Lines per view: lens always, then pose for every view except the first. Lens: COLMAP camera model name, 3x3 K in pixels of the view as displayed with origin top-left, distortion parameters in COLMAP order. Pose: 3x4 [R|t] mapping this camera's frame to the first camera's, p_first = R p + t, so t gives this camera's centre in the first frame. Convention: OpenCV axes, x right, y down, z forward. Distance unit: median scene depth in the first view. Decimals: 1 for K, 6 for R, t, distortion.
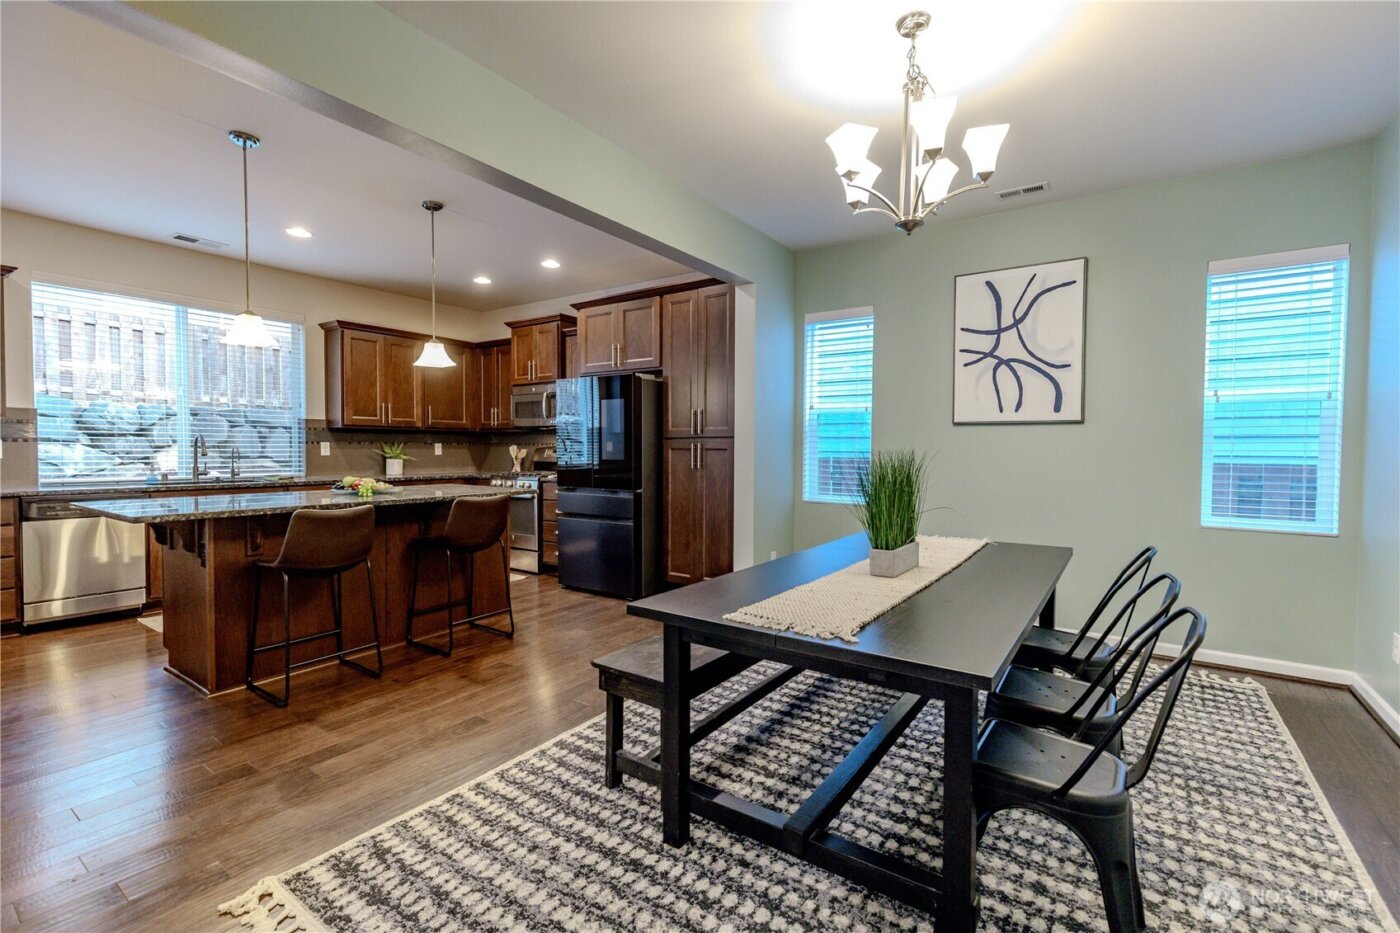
lens RADIAL K [[625.2, 0, 702.0], [0, 625.2, 460.3], [0, 0, 1]] dist [0.002154, 0.000028]
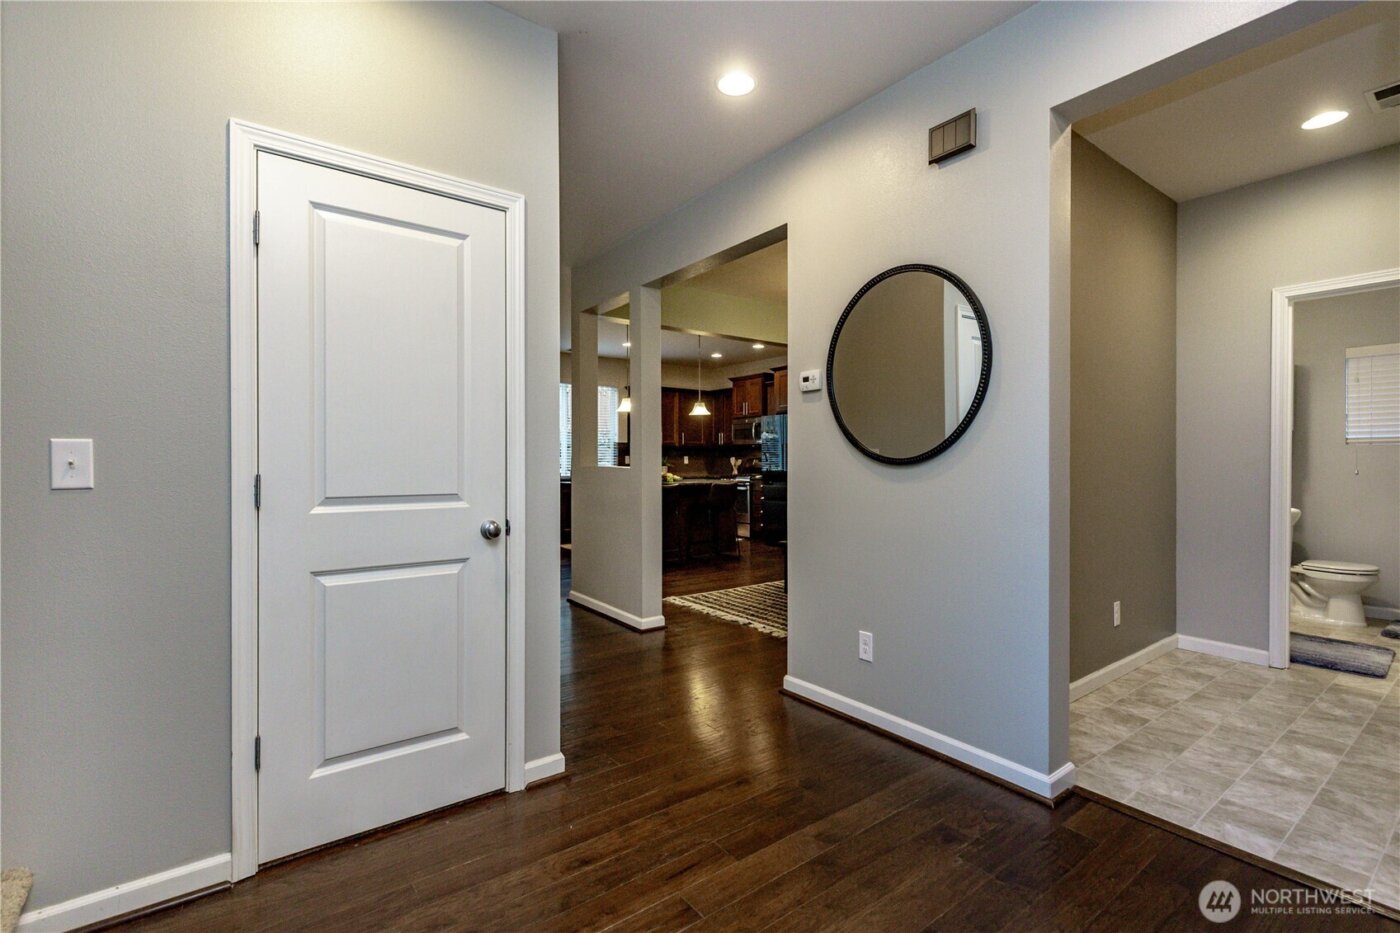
lens RADIAL K [[625.2, 0, 699.1], [0, 625.2, 462.1], [0, 0, 1]] dist [0.002154, 0.000028]
pose [[0.949636, -0.008686, -0.313235, 0.103322], [0.003350, 0.999840, -0.017570, 0.015986], [0.313338, 0.015636, 0.949513, -0.508621]]
